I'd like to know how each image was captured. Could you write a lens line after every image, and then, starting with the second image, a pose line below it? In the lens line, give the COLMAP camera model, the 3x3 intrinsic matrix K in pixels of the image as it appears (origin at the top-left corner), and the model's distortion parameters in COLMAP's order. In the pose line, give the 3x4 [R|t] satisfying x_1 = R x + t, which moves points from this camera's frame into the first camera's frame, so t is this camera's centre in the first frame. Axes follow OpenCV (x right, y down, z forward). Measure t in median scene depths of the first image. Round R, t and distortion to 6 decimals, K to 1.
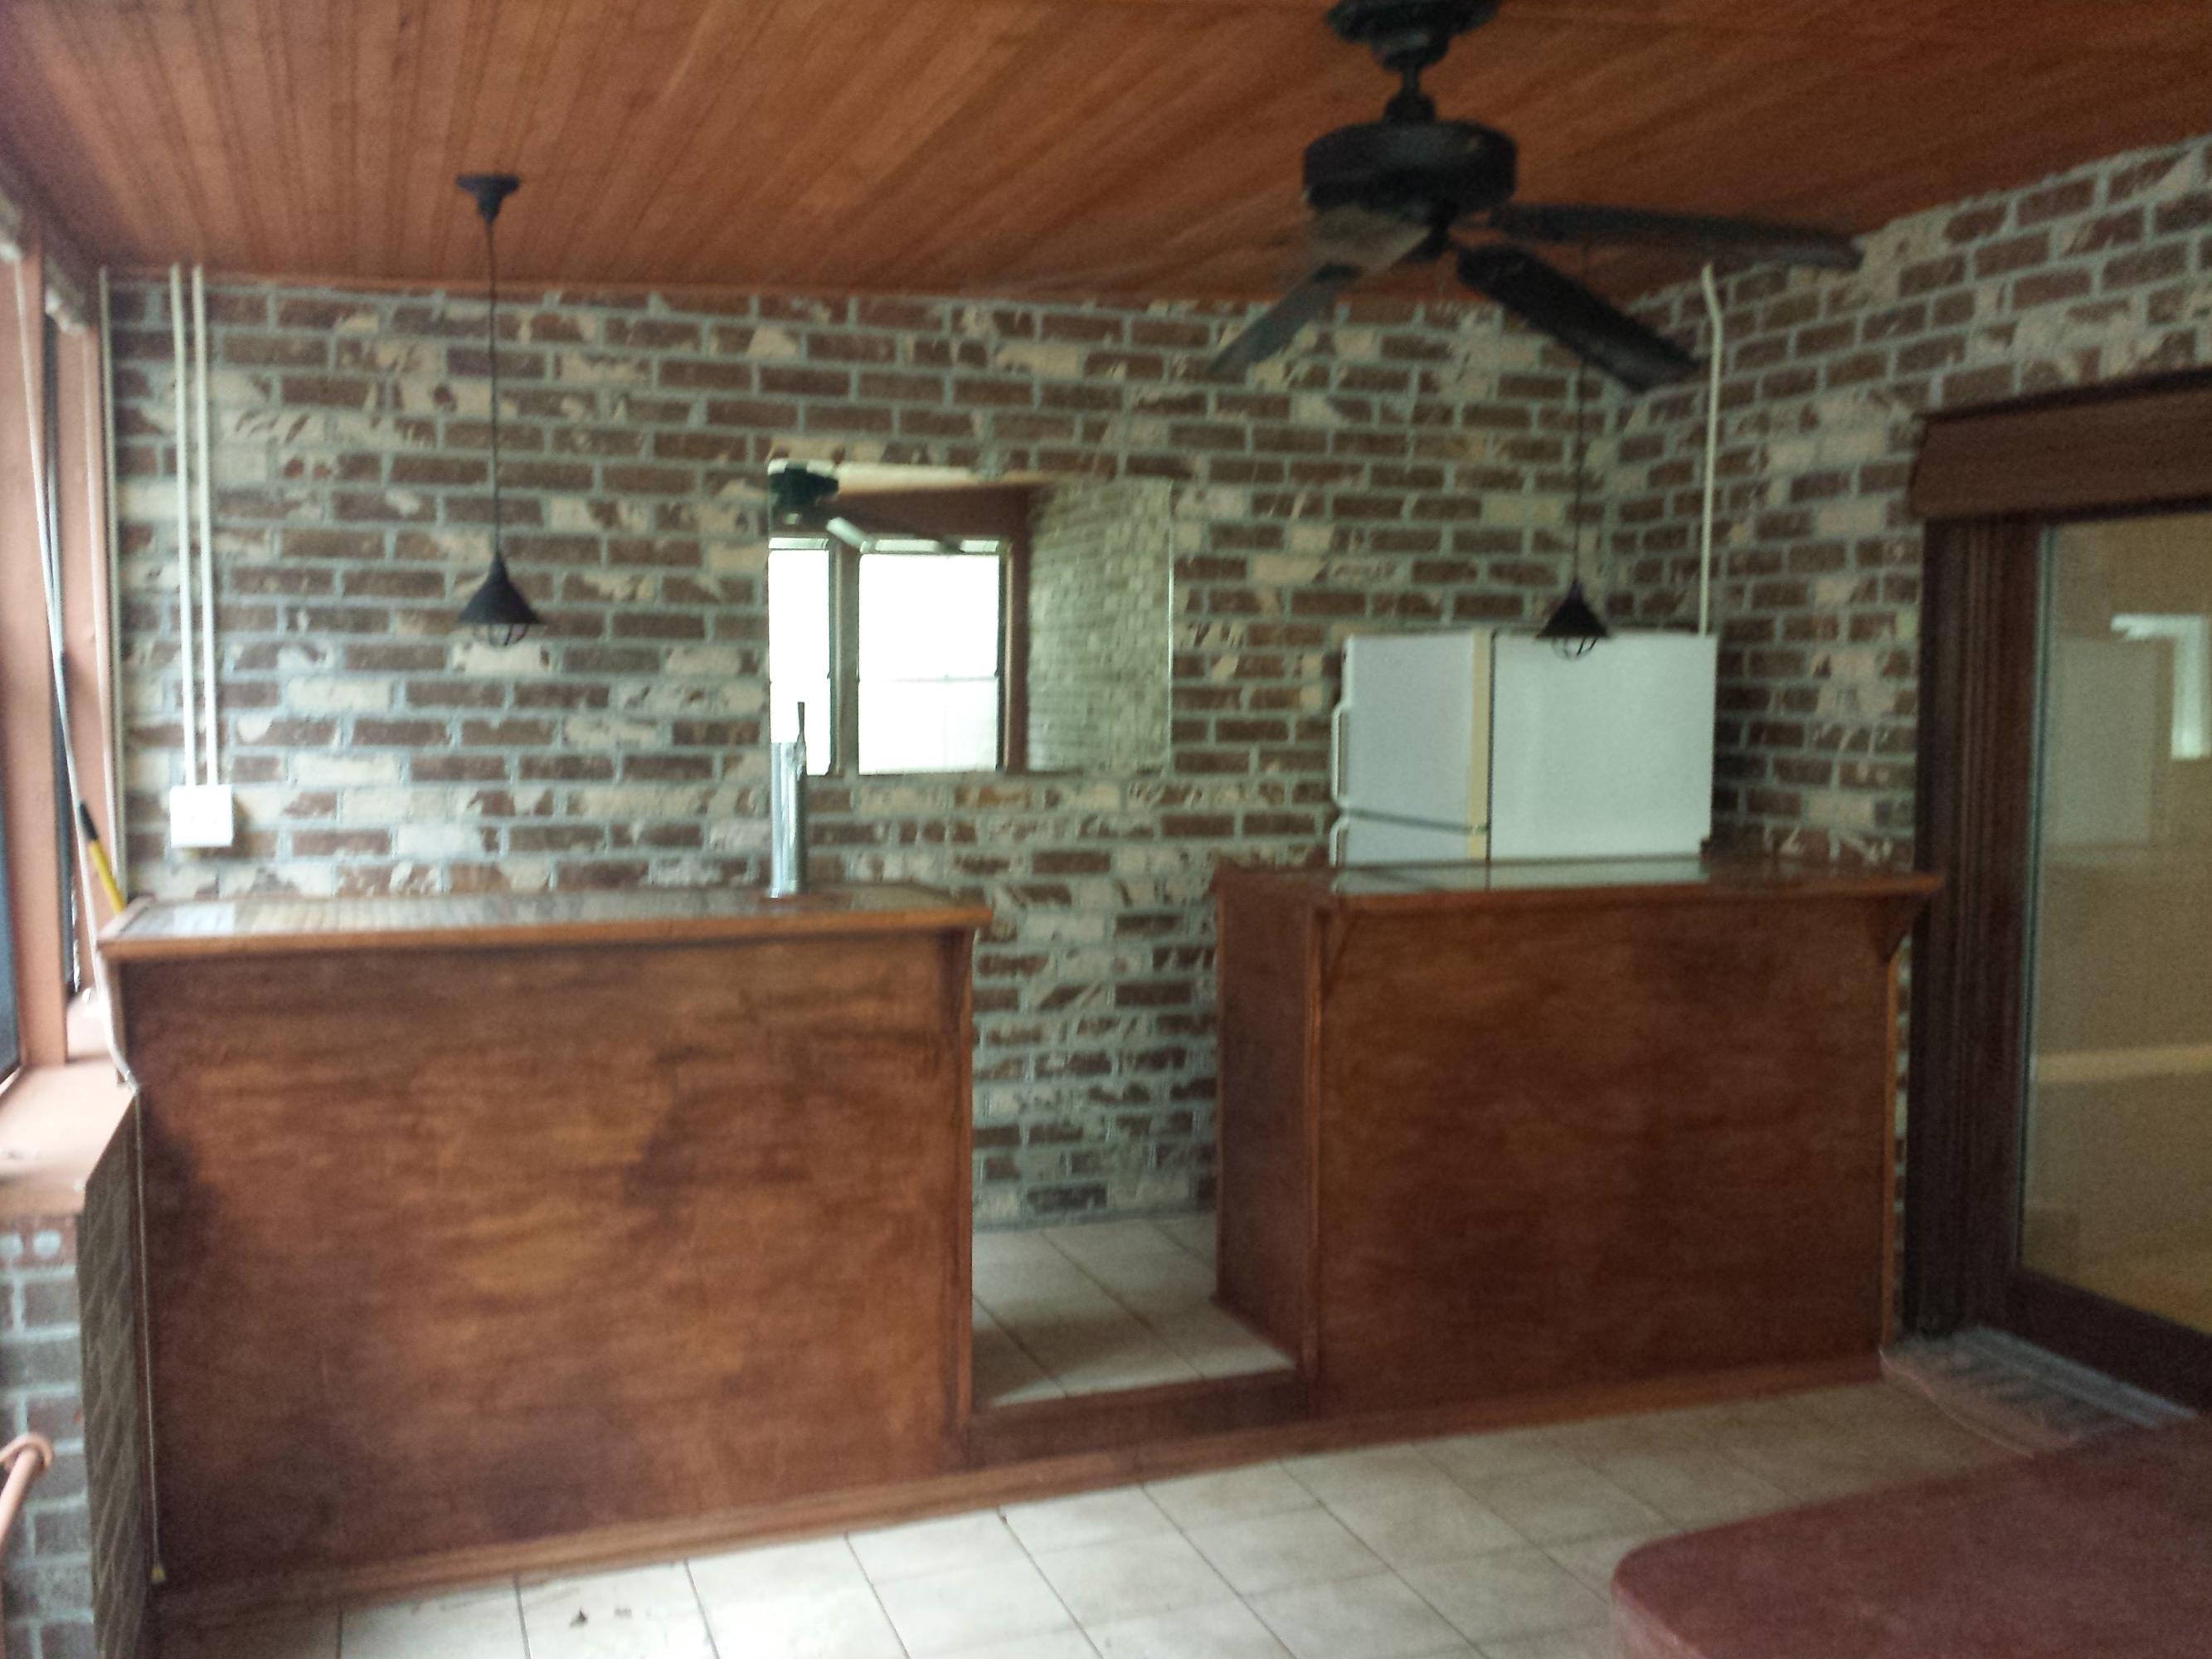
lens RADIAL K [[2081.2, 0, 1129.4], [0, 2081.2, 859.1], [0, 0, 1]] dist [0.142833, -0.310940]
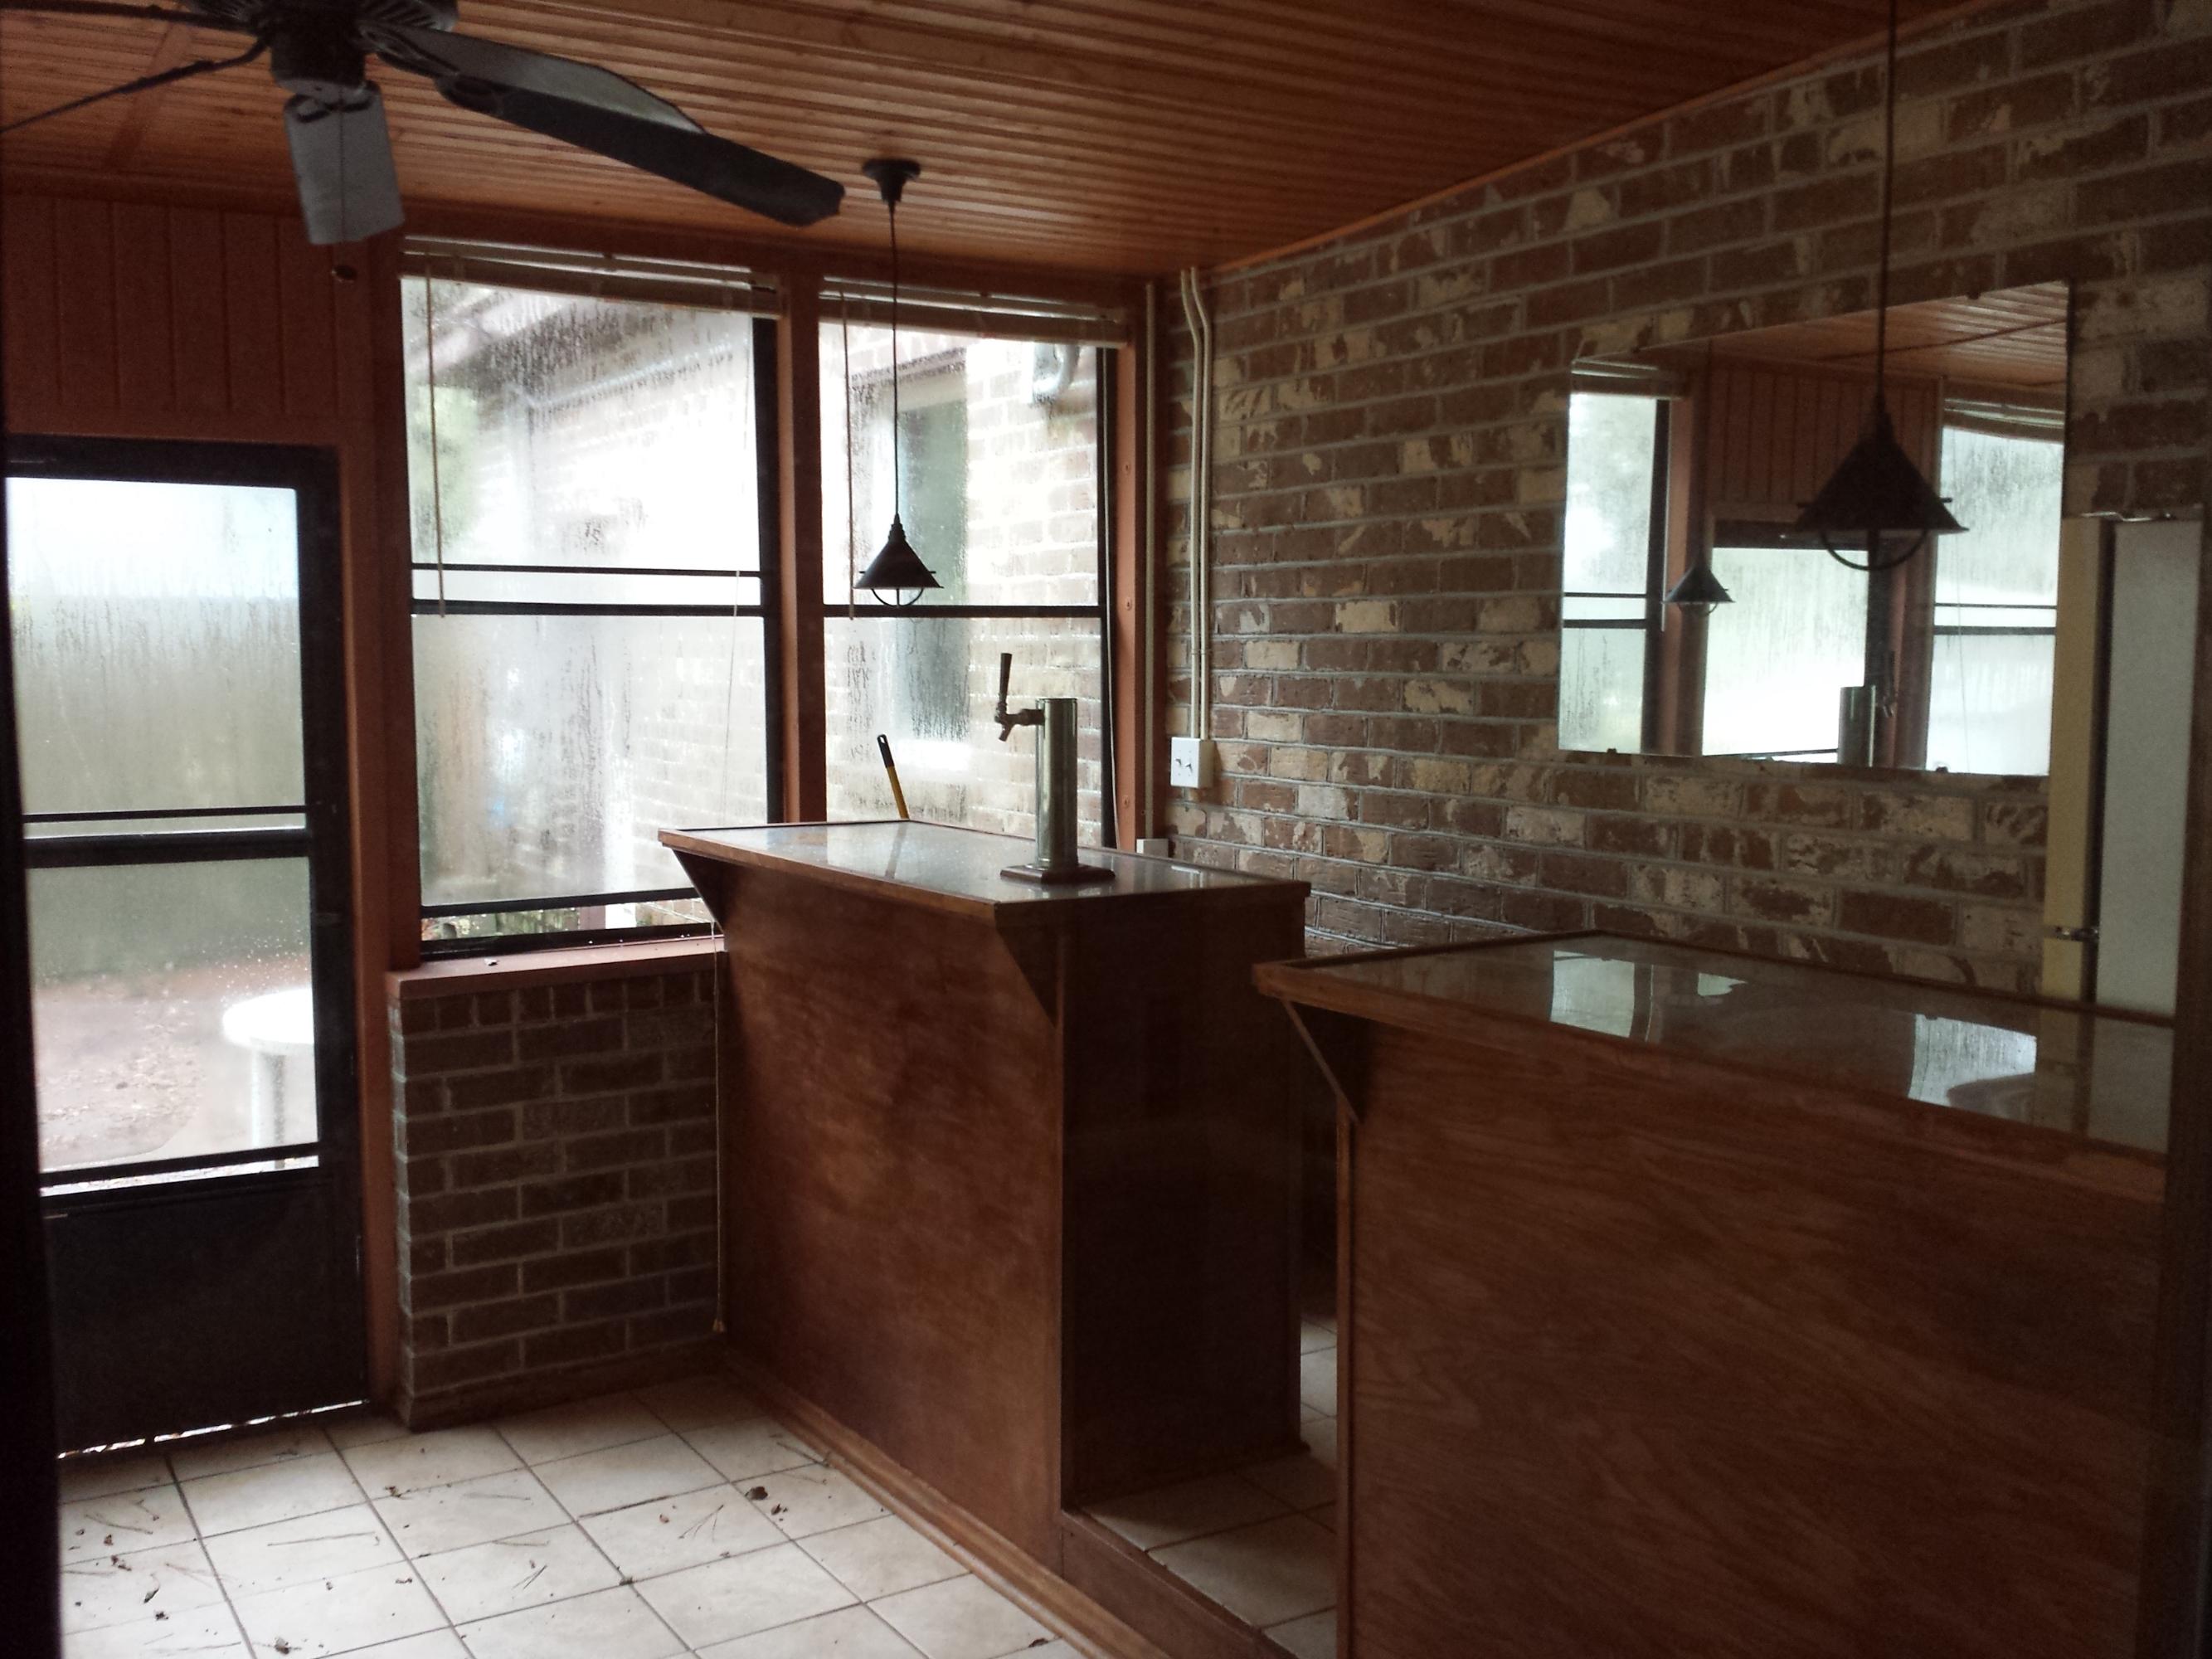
lens RADIAL K [[2081.2, 0, 1129.4], [0, 2081.2, 859.1], [0, 0, 1]] dist [0.142833, -0.310940]
pose [[0.203013, 0.098039, -0.974256, 0.606103], [-0.080350, 0.993287, 0.083211, -0.055774], [0.975874, 0.061389, 0.209528, 0.696497]]
